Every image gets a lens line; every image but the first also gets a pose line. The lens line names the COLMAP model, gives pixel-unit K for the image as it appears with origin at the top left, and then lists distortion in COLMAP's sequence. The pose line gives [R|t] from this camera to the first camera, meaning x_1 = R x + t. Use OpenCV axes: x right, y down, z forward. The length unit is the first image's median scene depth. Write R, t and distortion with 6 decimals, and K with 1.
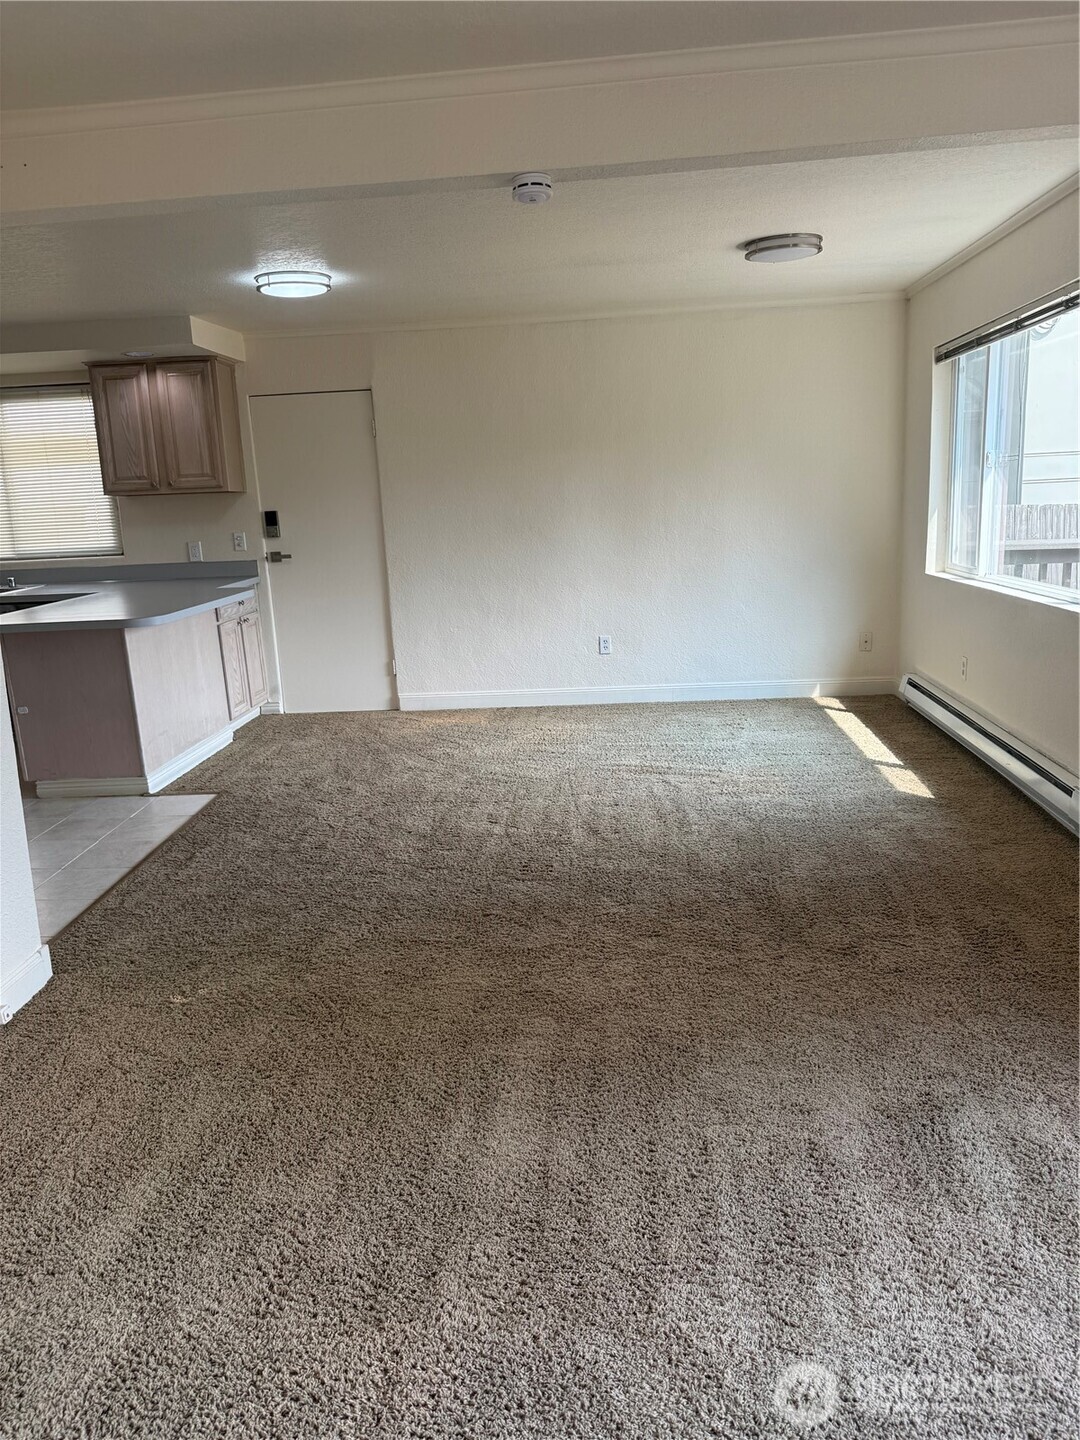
lens RADIAL K [[1000.4, 0, 540.0], [0, 1000.4, 720.0], [0, 0, 1]] dist [0.131985, -0.292016]
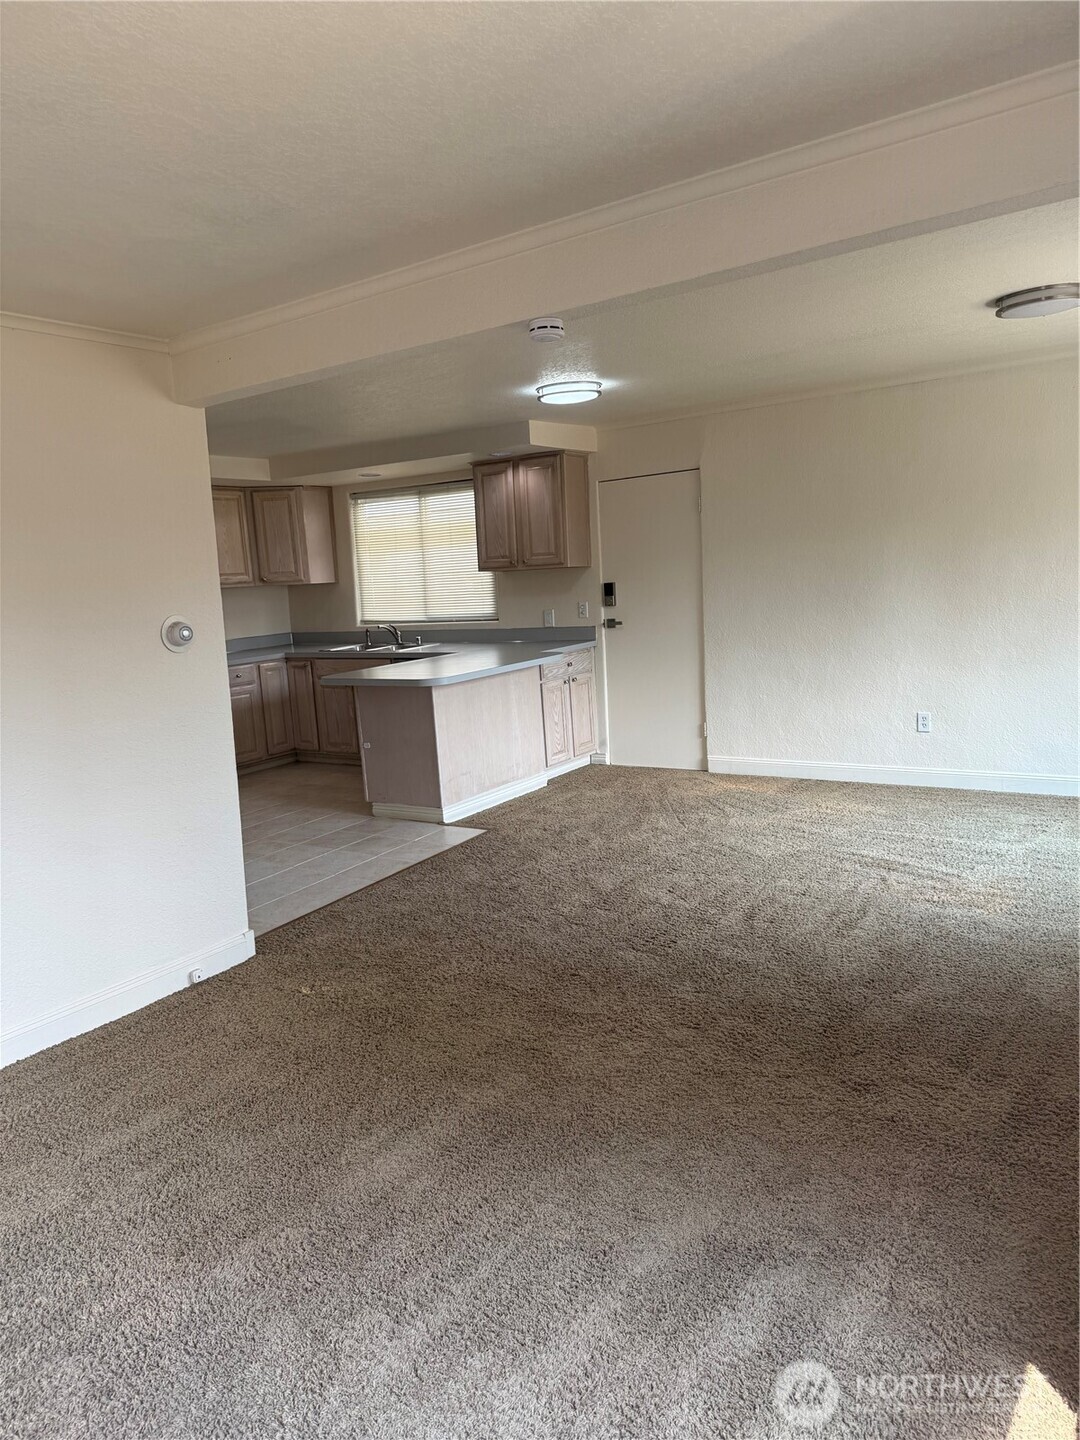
lens RADIAL K [[1001.1, 0, 540.0], [0, 1001.1, 720.0], [0, 0, 1]] dist [0.116305, -0.215063]
pose [[0.856958, 0.068027, -0.510876, 0.293719], [-0.089539, 0.995828, -0.017593, -0.035973], [0.507548, 0.060820, 0.859474, 0.025922]]
